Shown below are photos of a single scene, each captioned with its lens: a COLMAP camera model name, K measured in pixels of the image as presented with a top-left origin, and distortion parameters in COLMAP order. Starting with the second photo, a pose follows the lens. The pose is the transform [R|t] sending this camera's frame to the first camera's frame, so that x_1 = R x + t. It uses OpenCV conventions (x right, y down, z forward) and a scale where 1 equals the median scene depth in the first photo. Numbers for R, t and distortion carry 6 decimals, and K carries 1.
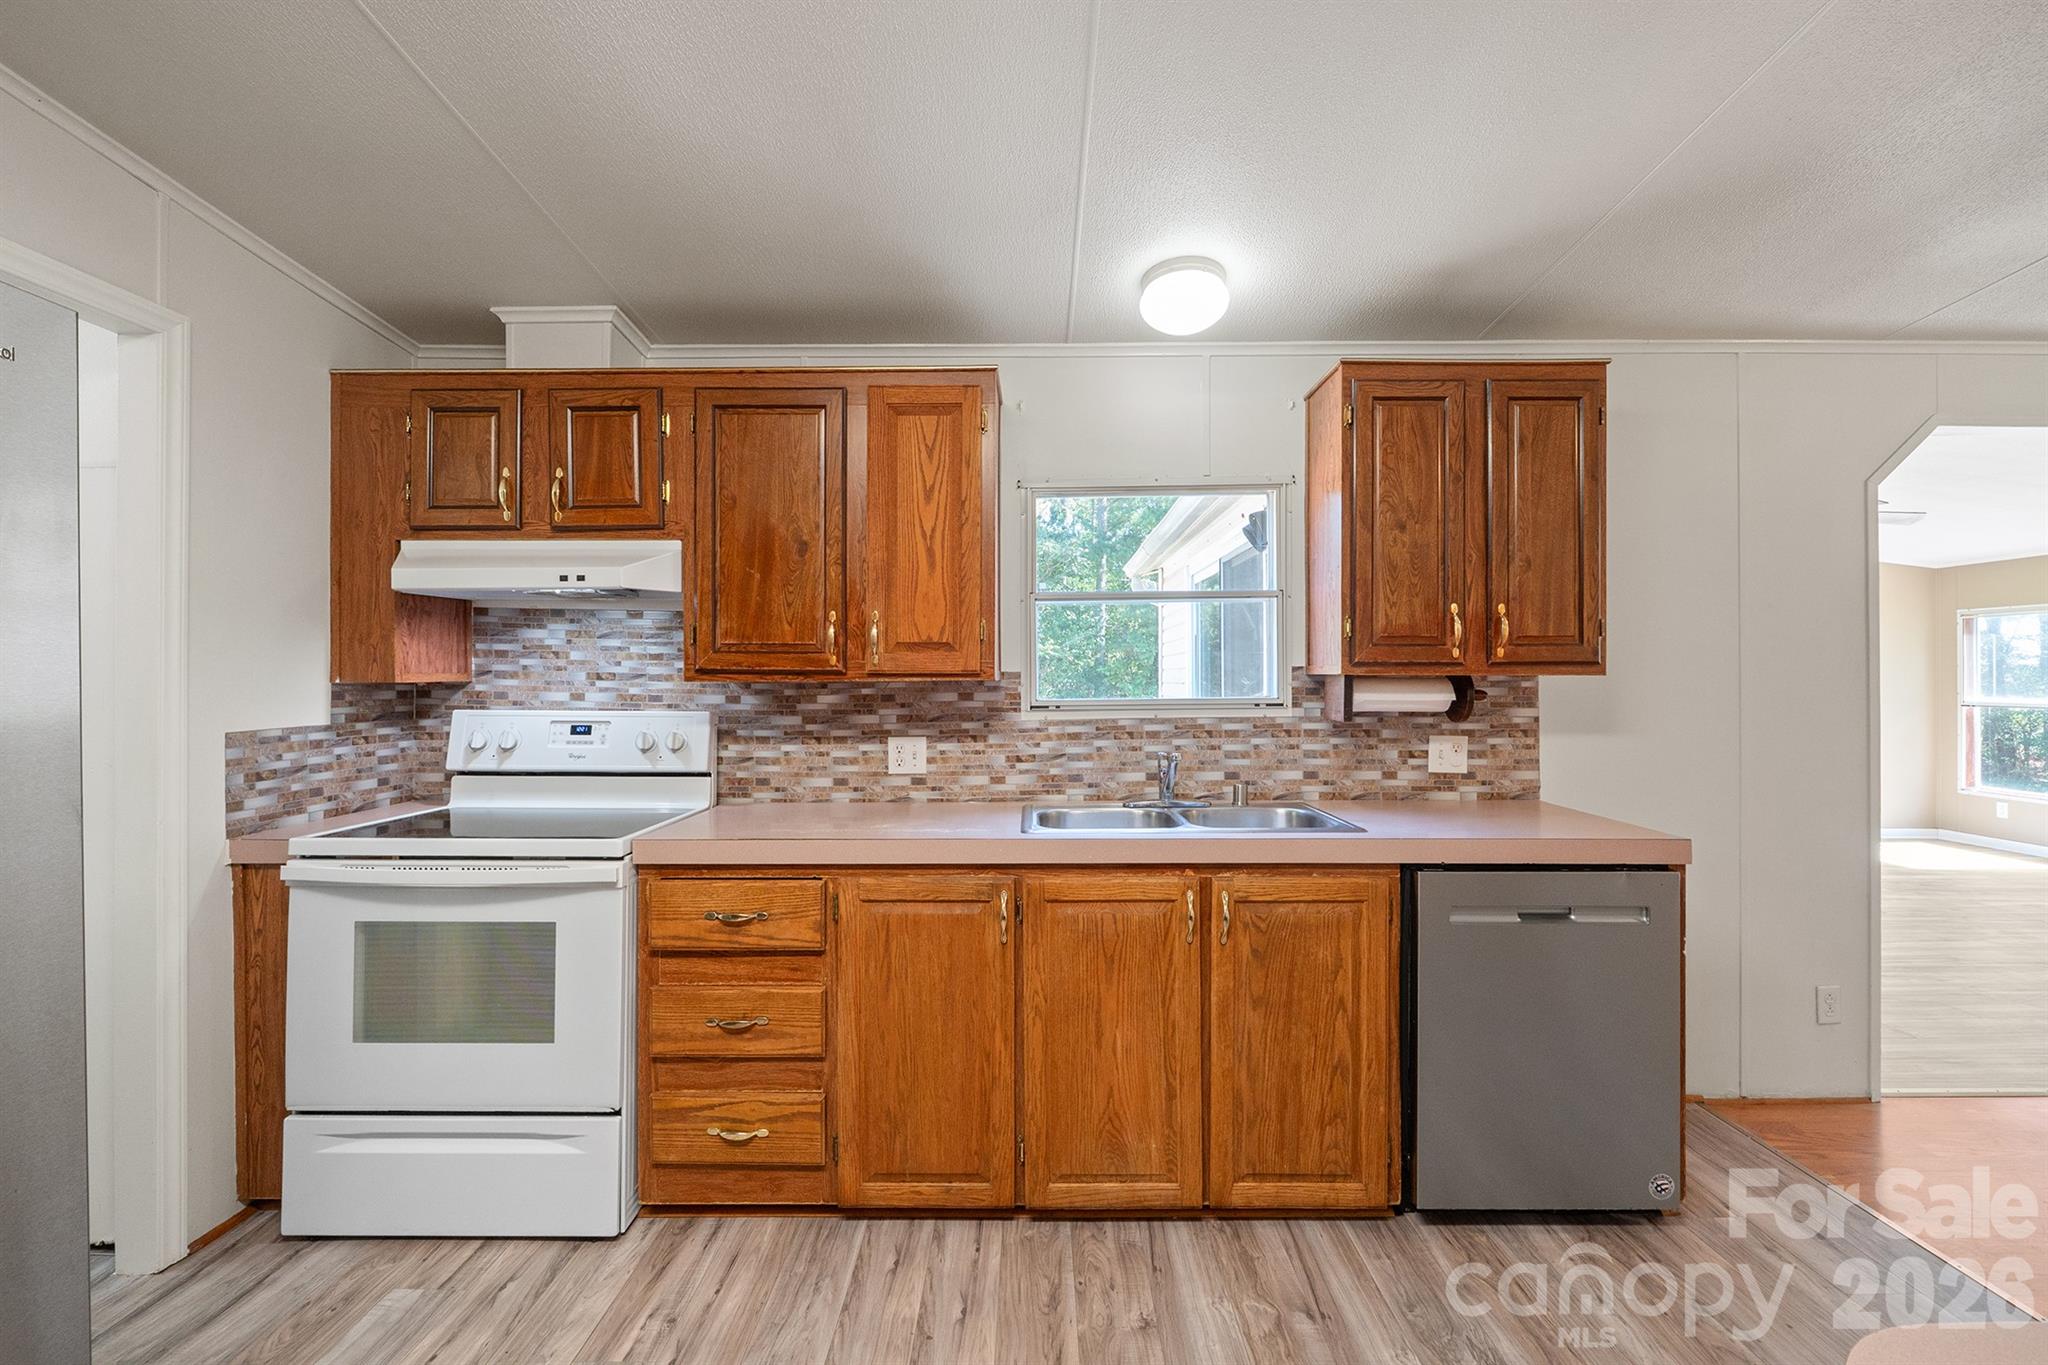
lens RADIAL K [[858.0, 0, 1027.5], [0, 858.0, 672.6], [0, 0, 1]] dist [-0.006554, 0.000222]
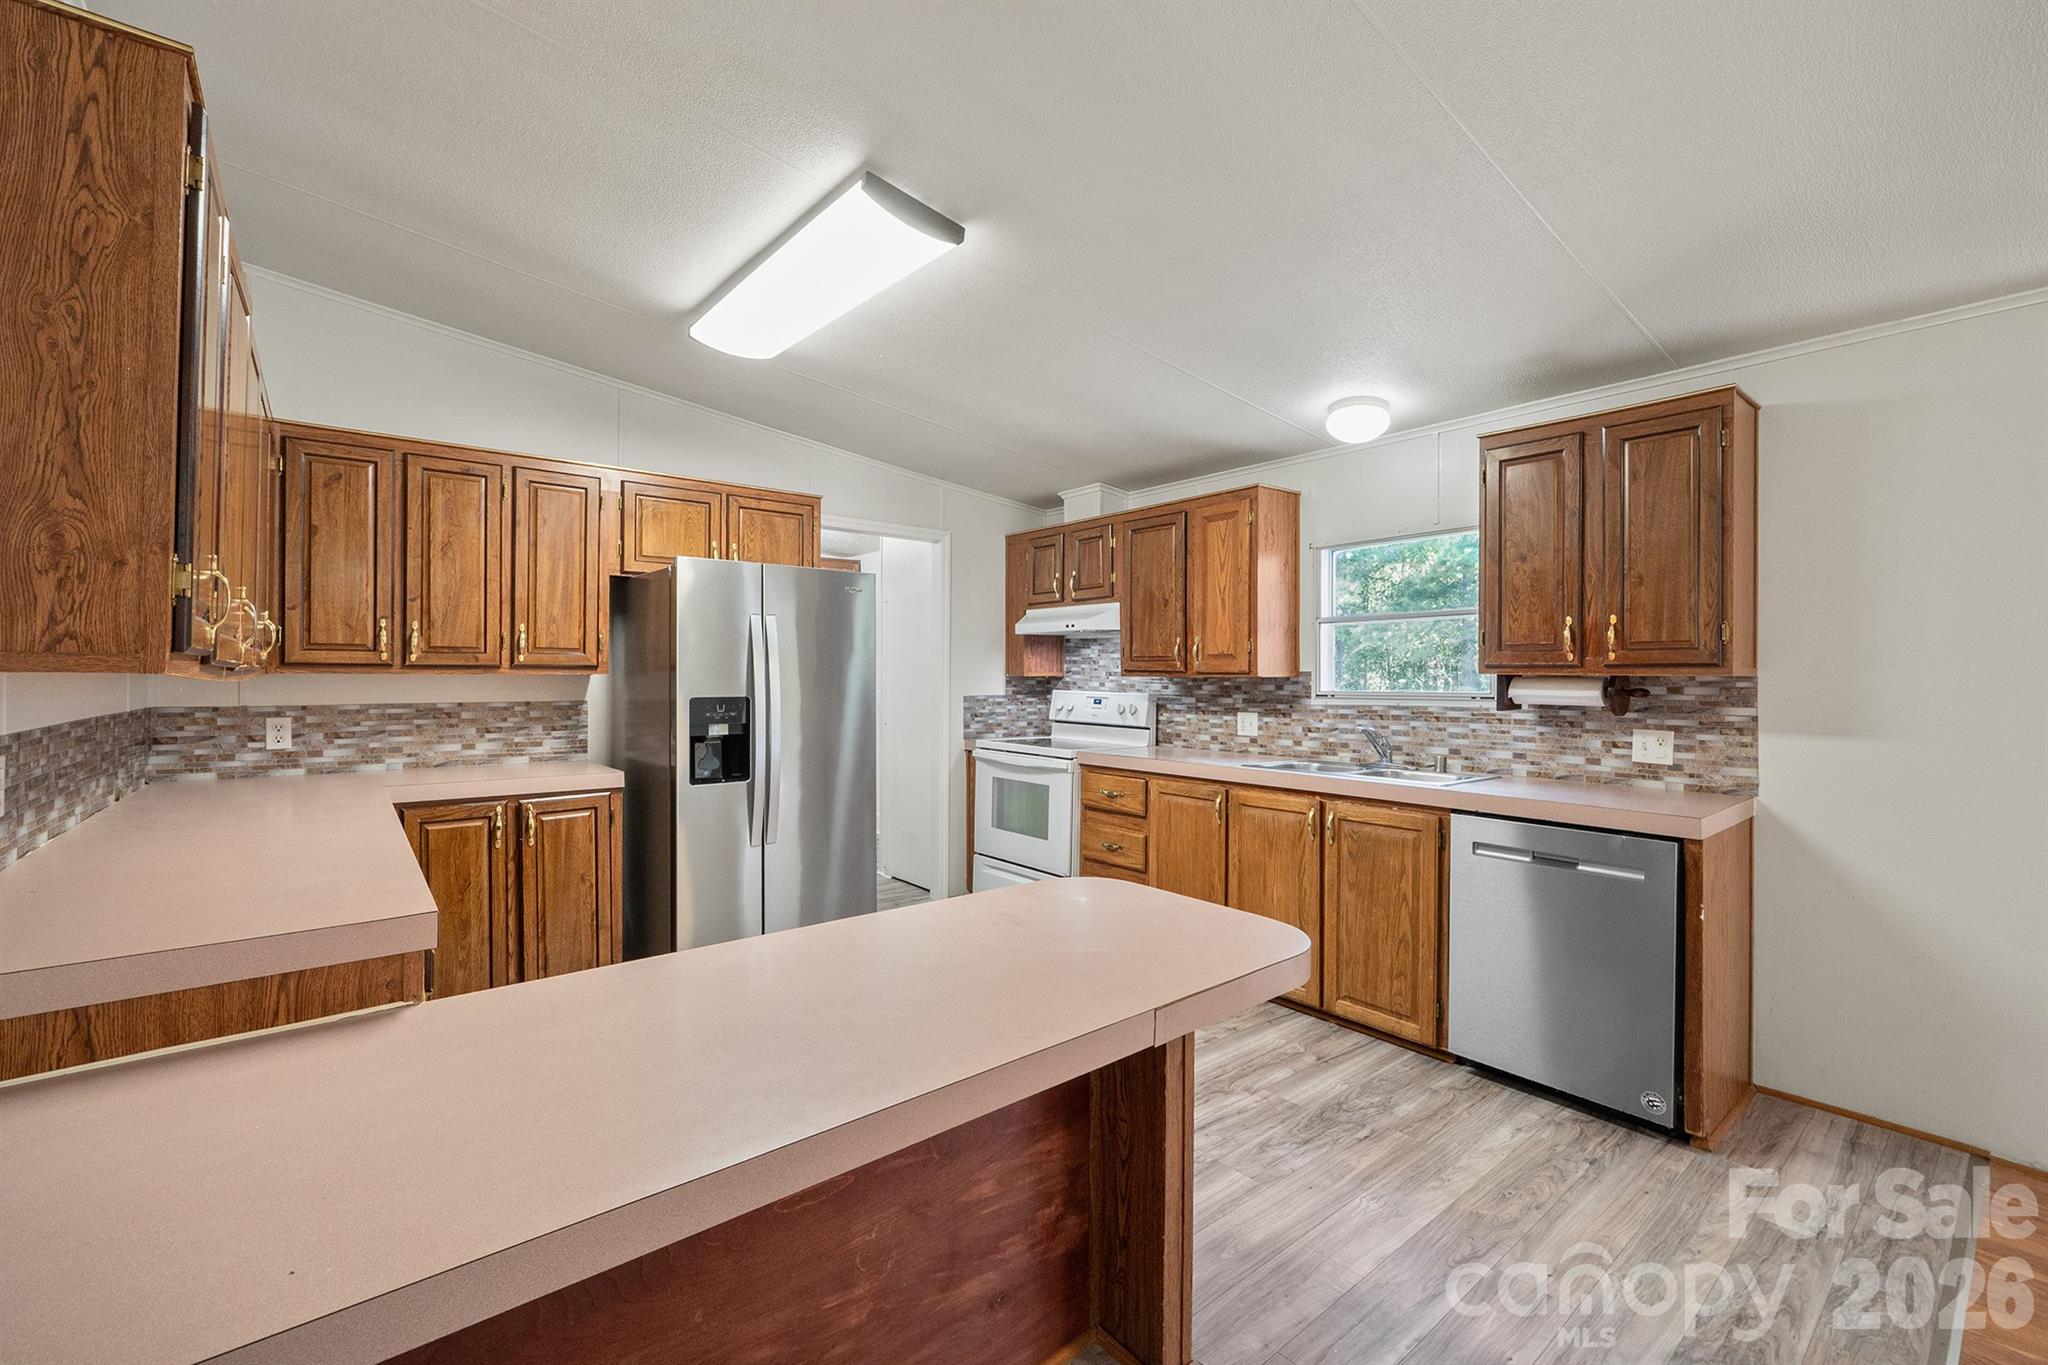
lens RADIAL K [[858.0, 0, 1026.5], [0, 858.0, 672.7], [0, 0, 1]] dist [-0.006554, 0.000222]
pose [[0.635859, 0.002700, -0.771800, 0.918073], [-0.002331, 0.999996, 0.001578, -0.000640], [0.771802, 0.000796, 0.635863, -0.366112]]
